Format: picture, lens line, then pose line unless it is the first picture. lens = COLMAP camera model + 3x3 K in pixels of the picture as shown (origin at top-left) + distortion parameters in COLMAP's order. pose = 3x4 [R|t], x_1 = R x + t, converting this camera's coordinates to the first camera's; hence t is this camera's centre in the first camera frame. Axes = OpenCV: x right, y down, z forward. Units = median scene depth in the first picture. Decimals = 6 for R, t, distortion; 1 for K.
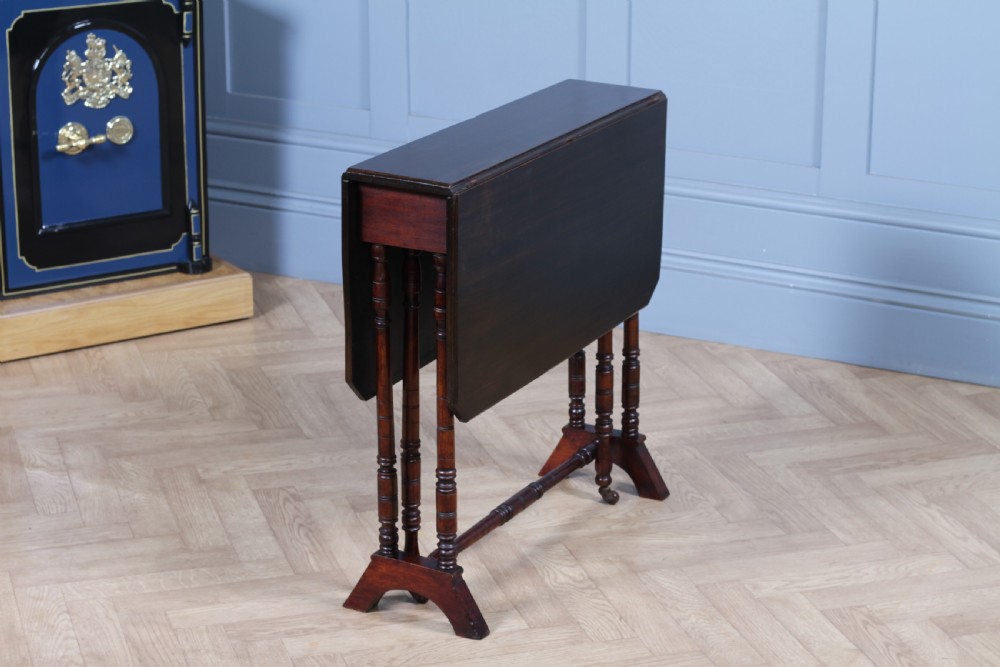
lens RADIAL K [[2366.9, 0, 500.0], [0, 2366.9, 333.5], [0, 0, 1]] dist [-0.084365, -0.131861]
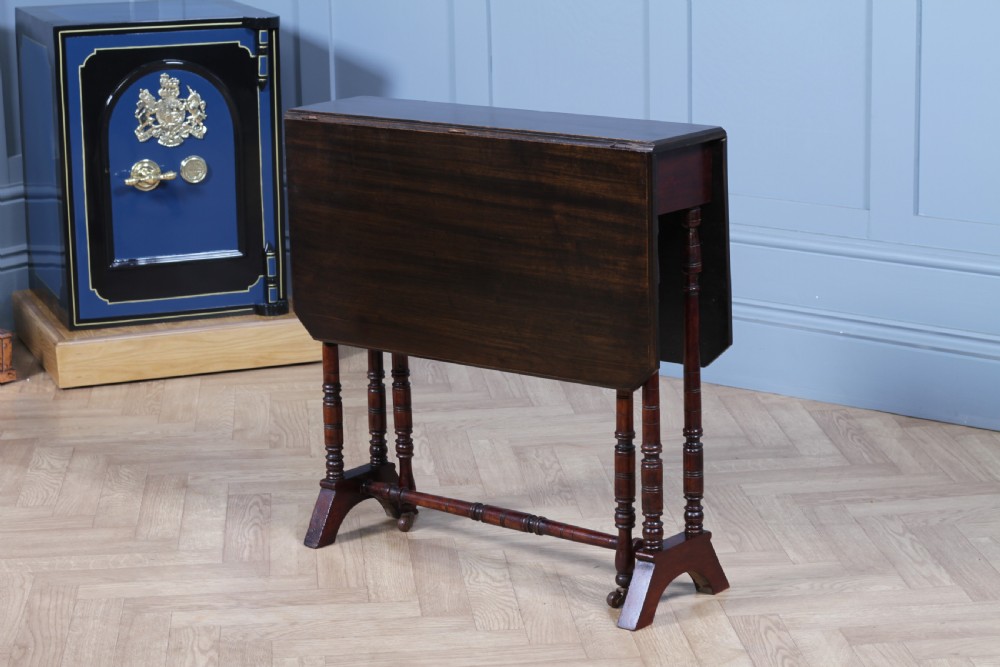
lens RADIAL K [[2366.9, 0, 500.0], [0, 2366.9, 333.5], [0, 0, 1]] dist [-0.084365, -0.131861]
pose [[0.979918, 0.023624, -0.197995, 0.193280], [-0.041191, 0.995522, -0.085078, 0.073997], [0.195099, 0.091525, 0.976504, 0.033229]]
